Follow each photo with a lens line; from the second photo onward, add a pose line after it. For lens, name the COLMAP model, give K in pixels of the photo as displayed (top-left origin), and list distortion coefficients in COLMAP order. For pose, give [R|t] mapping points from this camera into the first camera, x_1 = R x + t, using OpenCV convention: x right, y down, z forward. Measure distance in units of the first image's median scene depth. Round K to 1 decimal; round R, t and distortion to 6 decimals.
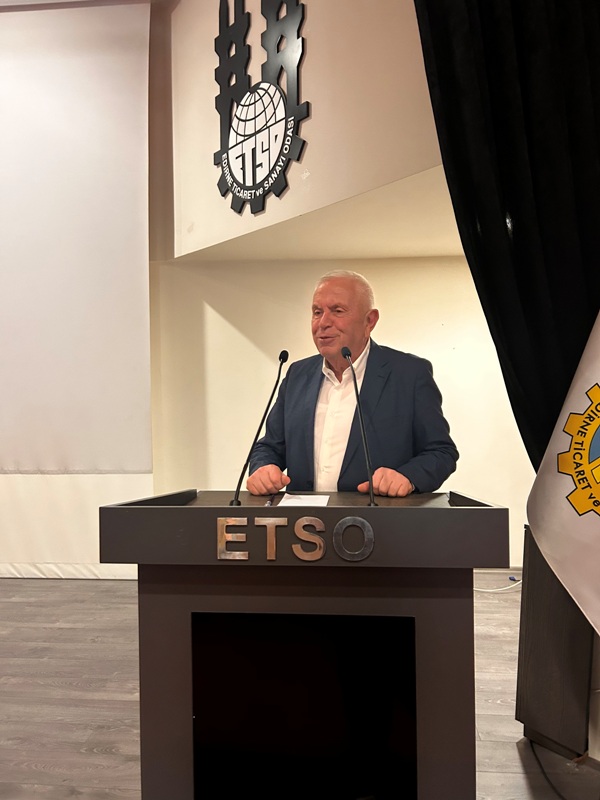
lens RADIAL K [[598.1, 0, 300.0], [0, 598.1, 400.0], [0, 0, 1]] dist [0.062041, -0.064228]
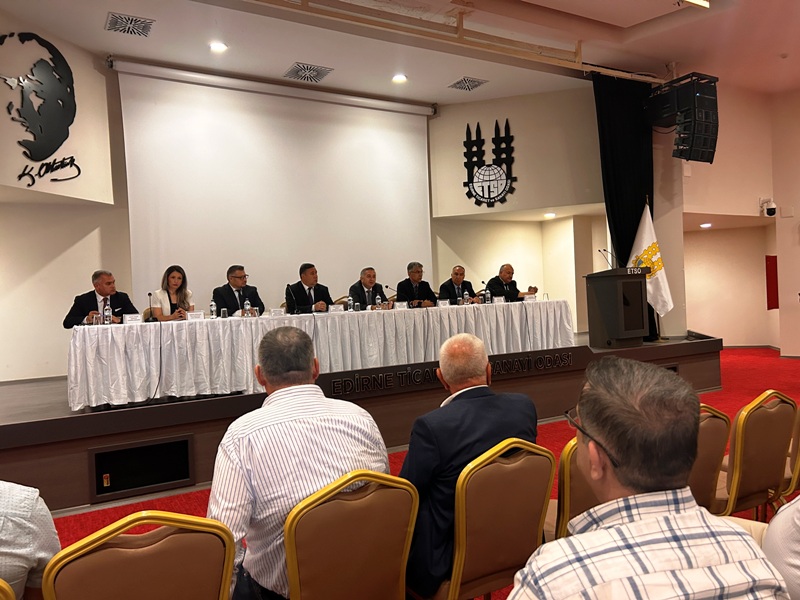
lens RADIAL K [[598.1, 0, 400.0], [0, 598.1, 300.0], [0, 0, 1]] dist [0.062041, -0.064228]
pose [[0.826288, -0.027981, 0.562552, -2.066148], [0.048646, 0.998579, -0.021783, 0.181092], [-0.561143, 0.045365, 0.826475, -1.133343]]
